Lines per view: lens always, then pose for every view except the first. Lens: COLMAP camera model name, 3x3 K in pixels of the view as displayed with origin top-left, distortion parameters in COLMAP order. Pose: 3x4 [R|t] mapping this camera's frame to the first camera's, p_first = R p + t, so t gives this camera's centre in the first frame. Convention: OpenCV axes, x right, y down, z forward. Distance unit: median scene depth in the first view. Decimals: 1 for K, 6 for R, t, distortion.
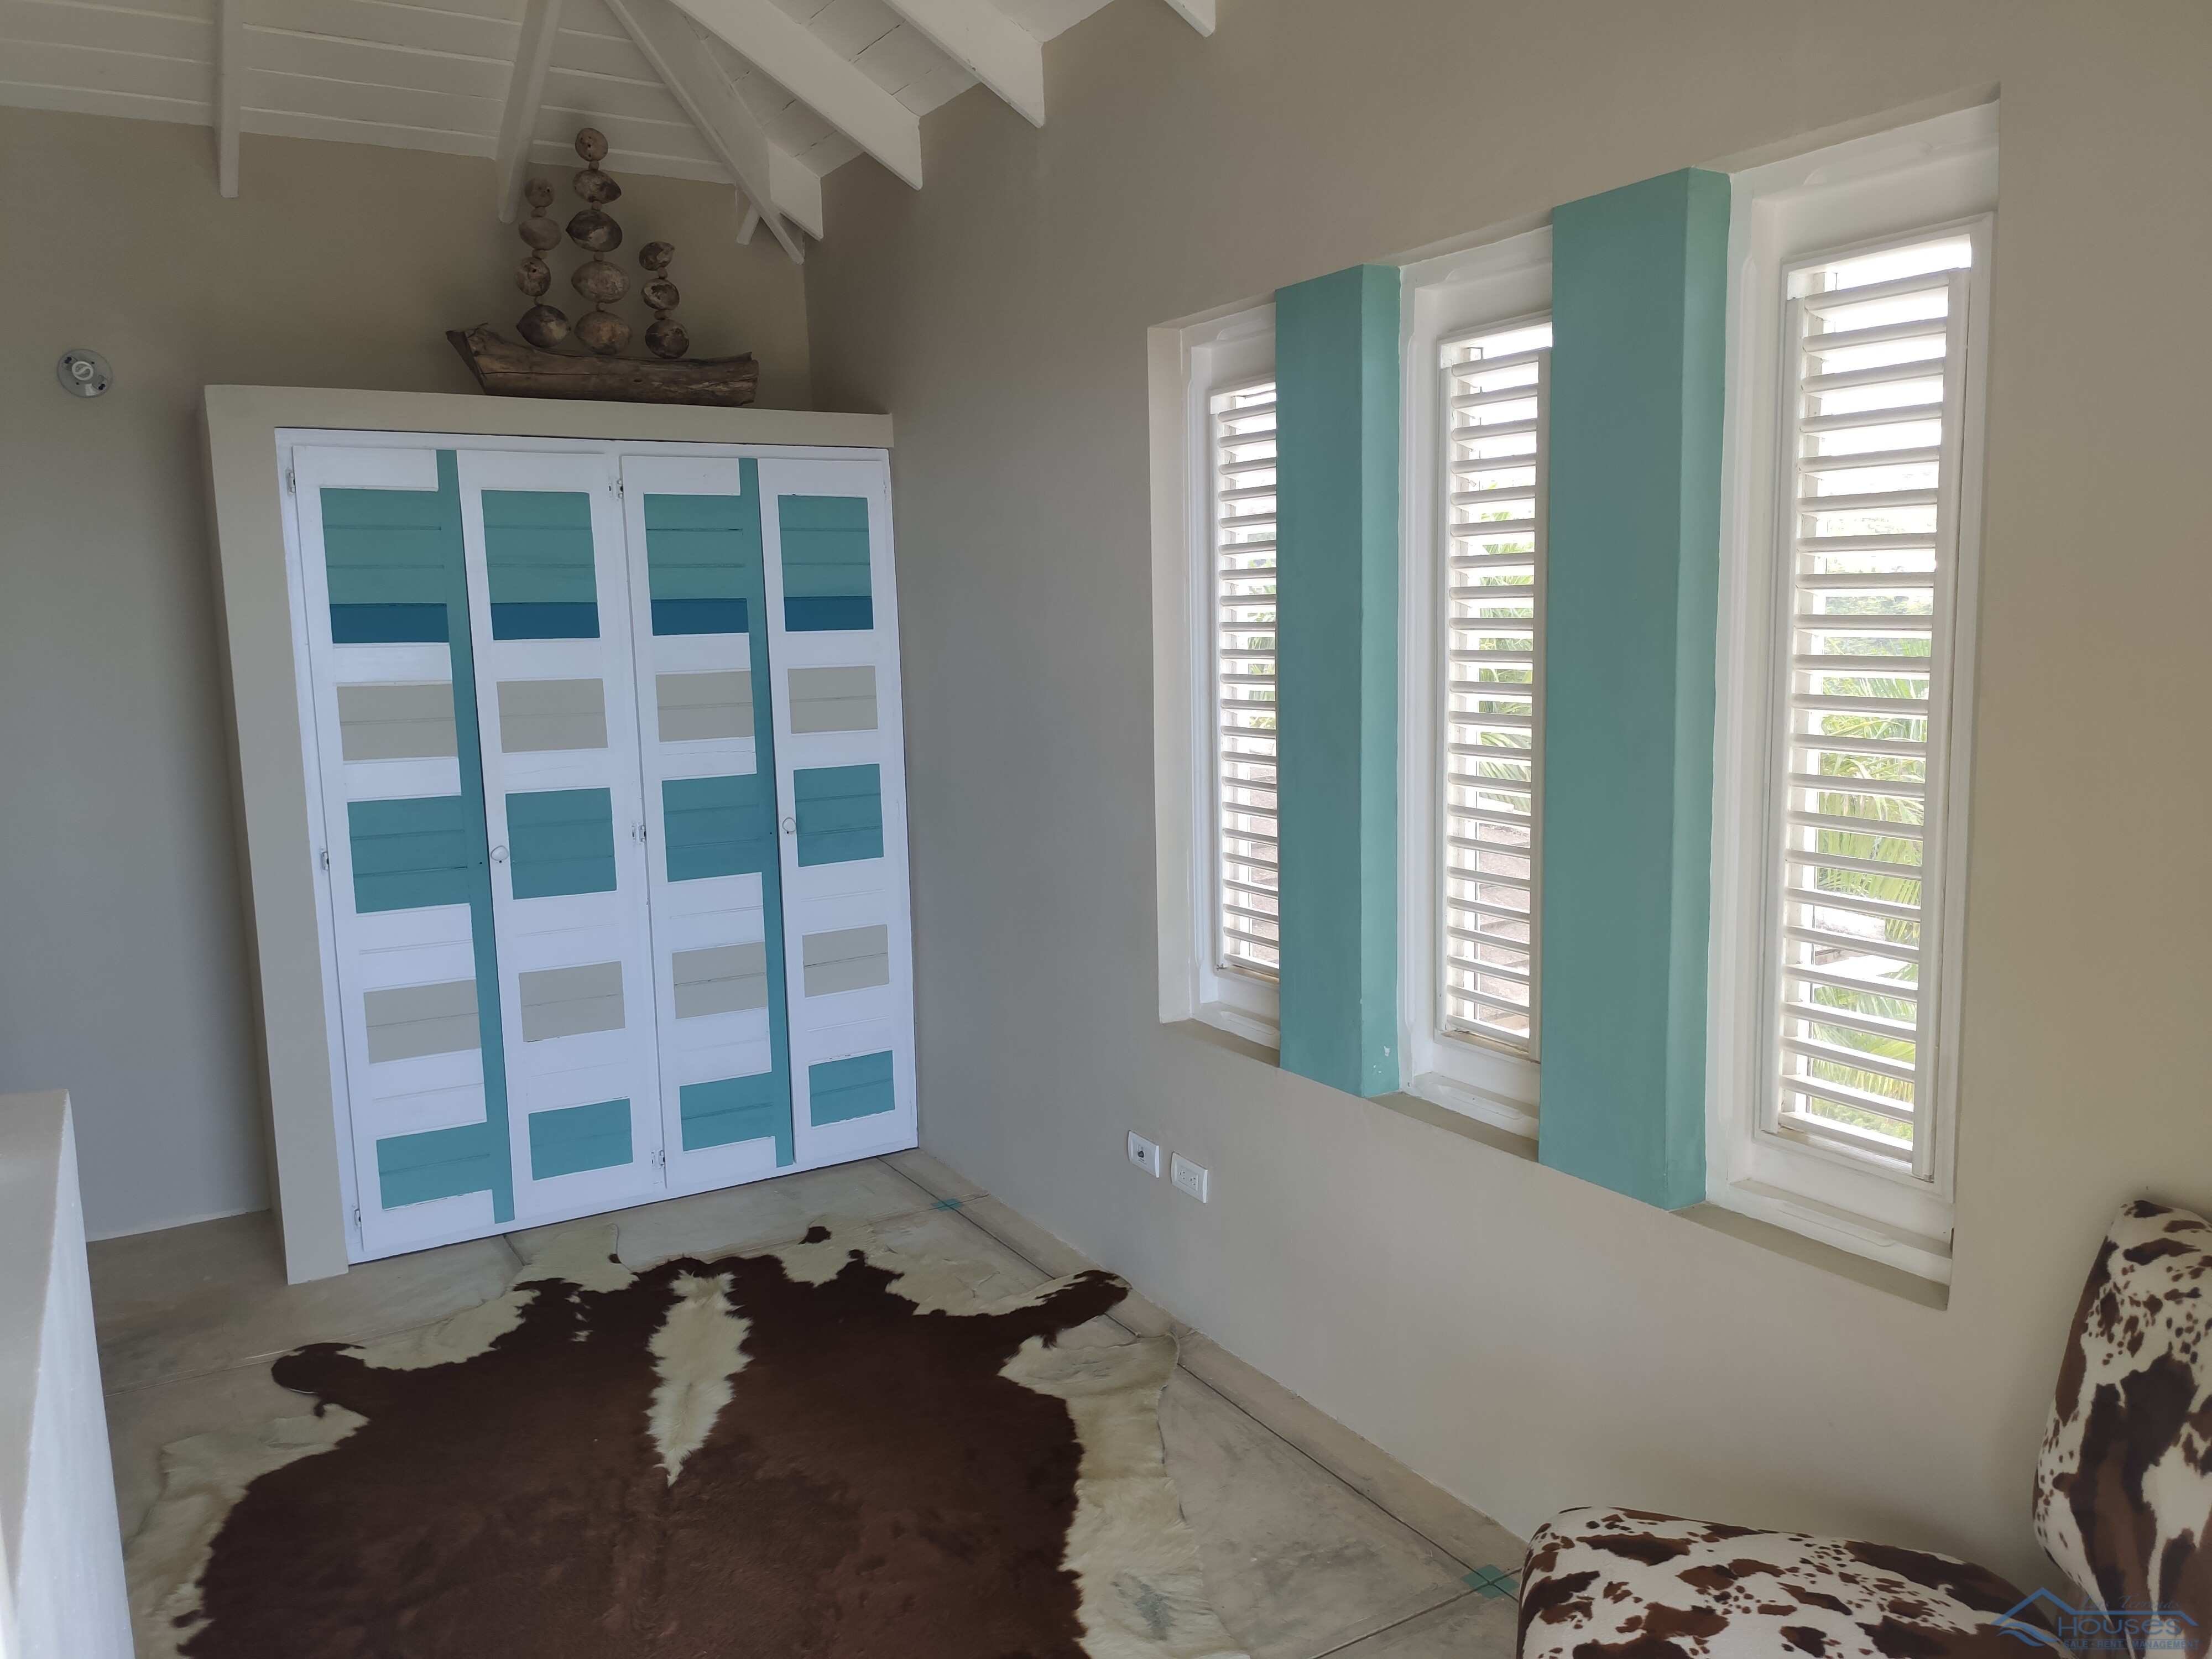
lens RADIAL K [[1693.7, 0, 1109.7], [0, 1693.7, 829.7], [0, 0, 1]] dist [0.074266, -0.106924]
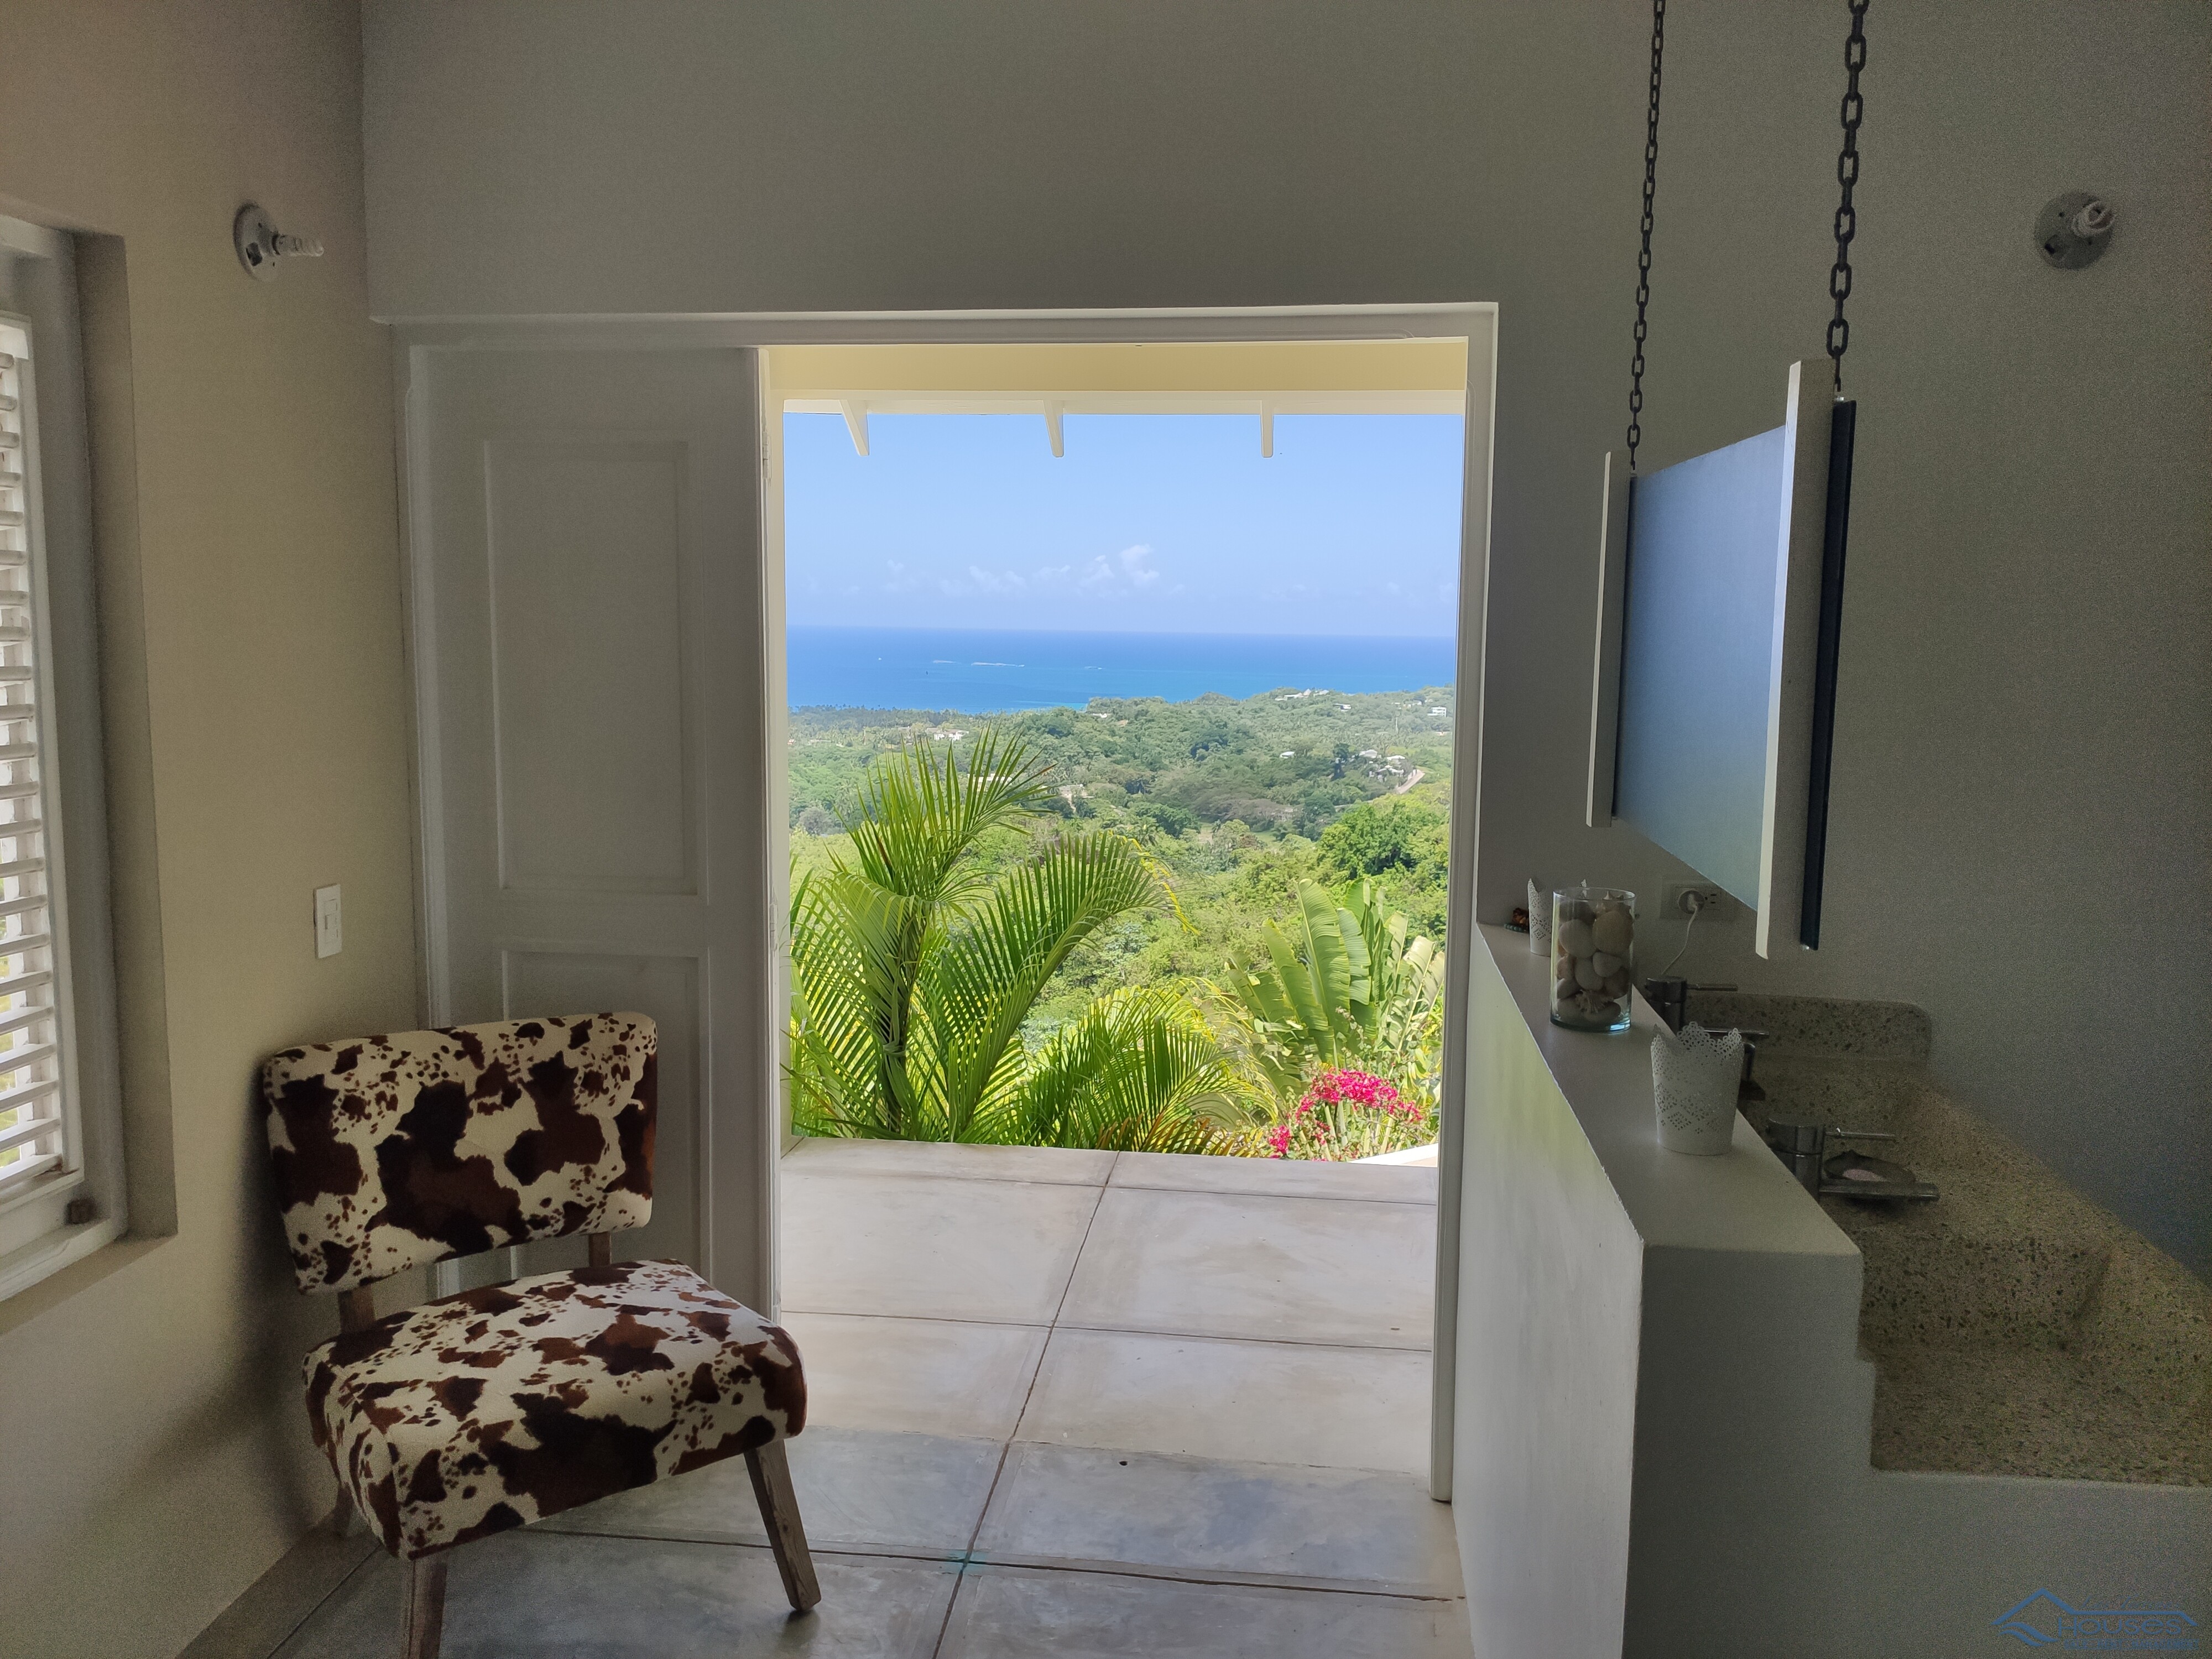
lens RADIAL K [[1693.7, 0, 1111.8], [0, 1693.7, 829.6], [0, 0, 1]] dist [0.074266, -0.106924]
pose [[-0.801646, -0.060696, 0.594709, -0.887259], [0.086627, 0.972537, 0.216027, -0.242469], [-0.591489, 0.224695, -0.774373, 1.756419]]
